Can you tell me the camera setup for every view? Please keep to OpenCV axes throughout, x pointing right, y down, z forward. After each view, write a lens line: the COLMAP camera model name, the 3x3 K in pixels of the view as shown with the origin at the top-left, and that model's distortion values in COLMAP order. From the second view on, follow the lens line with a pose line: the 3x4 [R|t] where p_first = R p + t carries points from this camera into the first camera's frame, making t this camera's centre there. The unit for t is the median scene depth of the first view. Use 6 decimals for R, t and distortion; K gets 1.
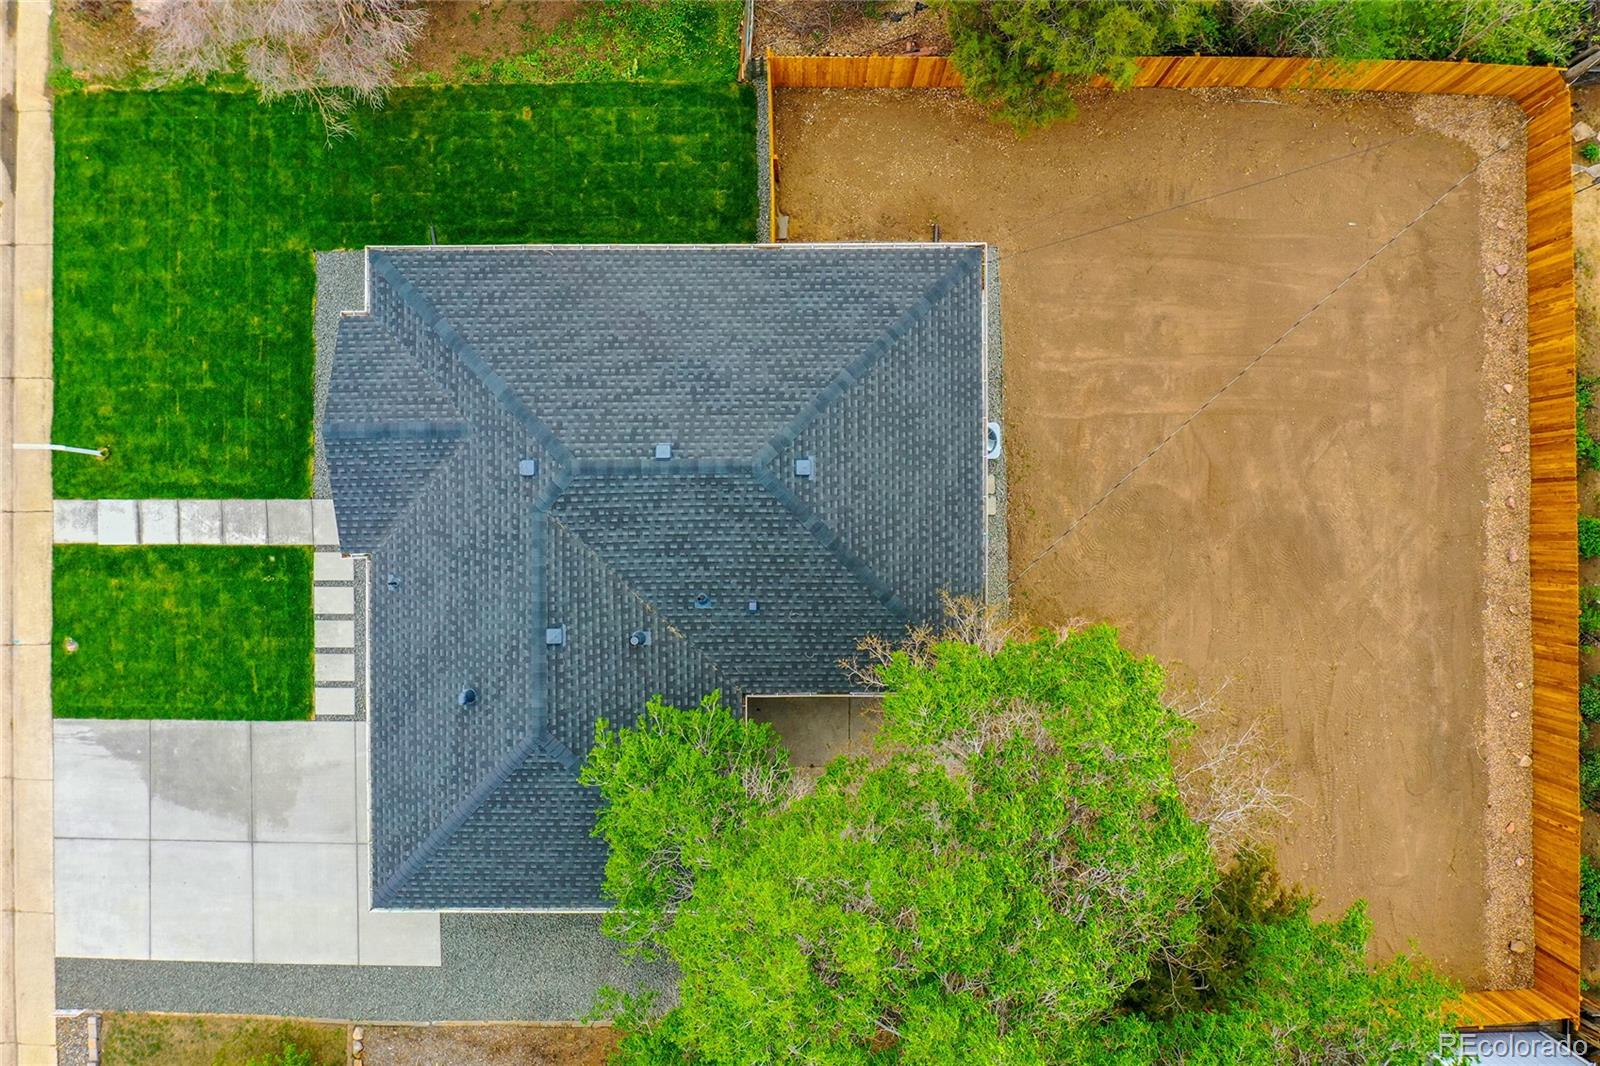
lens RADIAL K [[1268.1, 0, 800.0], [0, 1268.1, 533.0], [0, 0, 1]] dist [-0.030609, -0.001837]
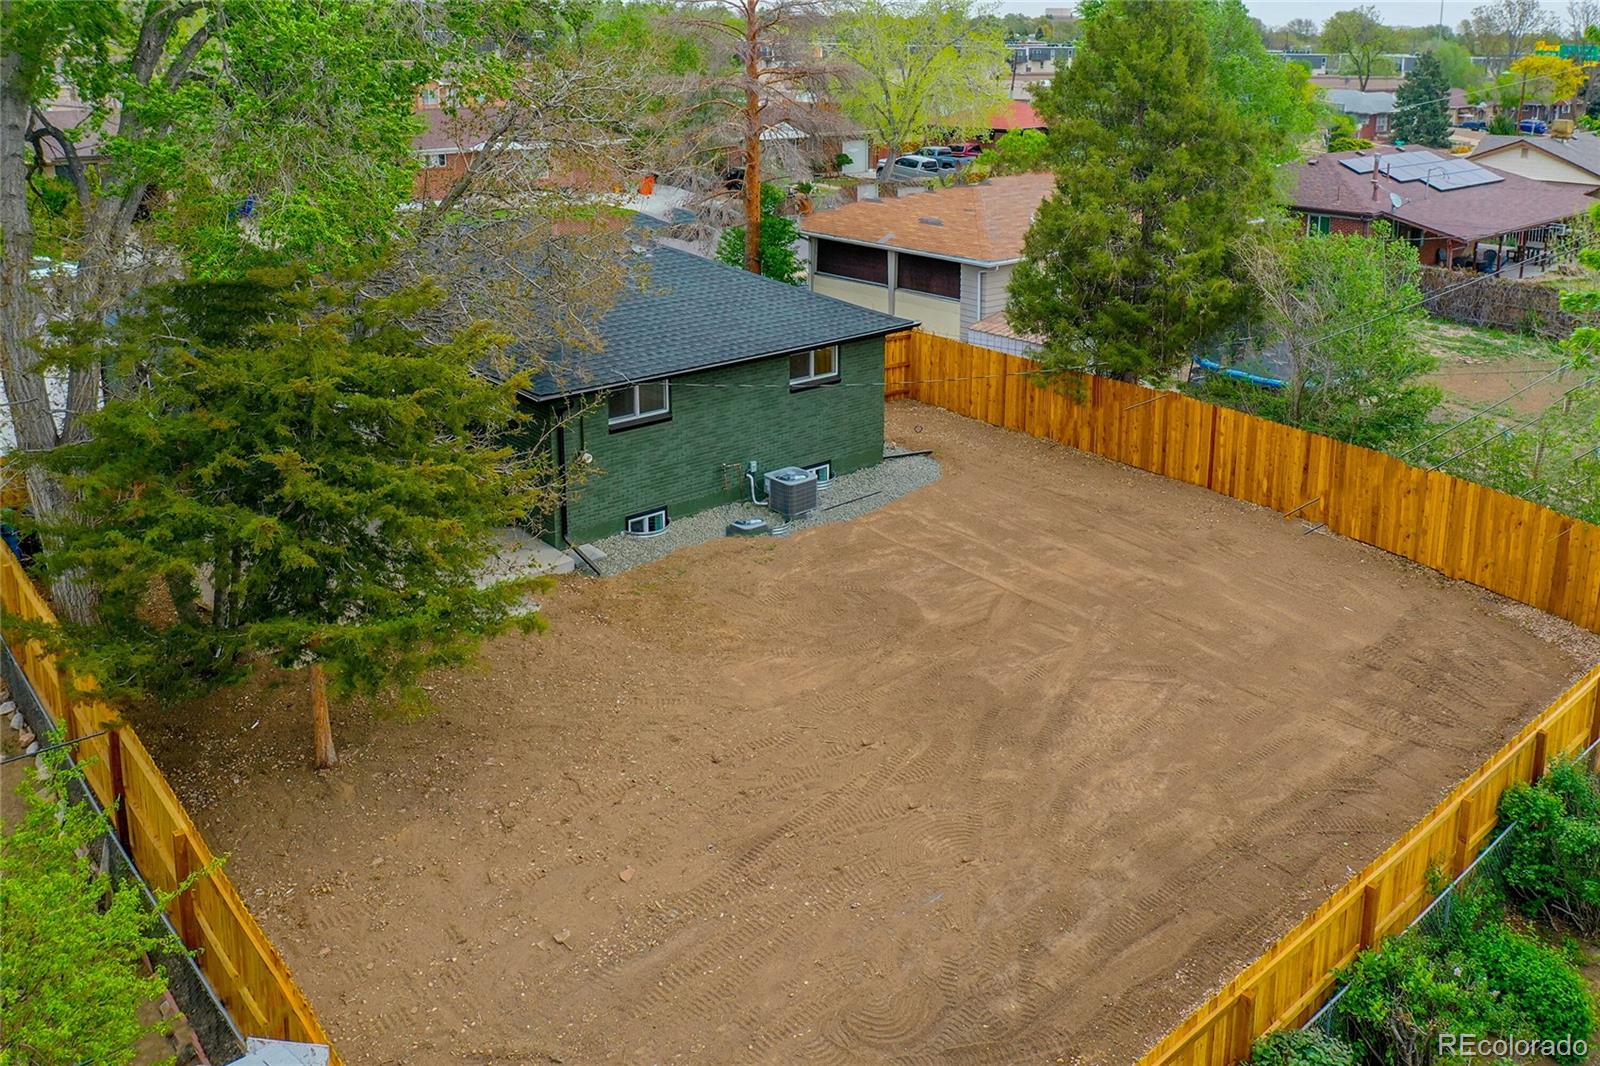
lens RADIAL K [[1268.1, 0, 800.0], [0, 1268.1, 533.0], [0, 0, 1]] dist [-0.030609, -0.001837]
pose [[0.667776, 0.297190, -0.682461, 0.701608], [-0.744235, 0.249646, -0.619509, 0.416423], [-0.013738, 0.921604, 0.387887, 0.692966]]
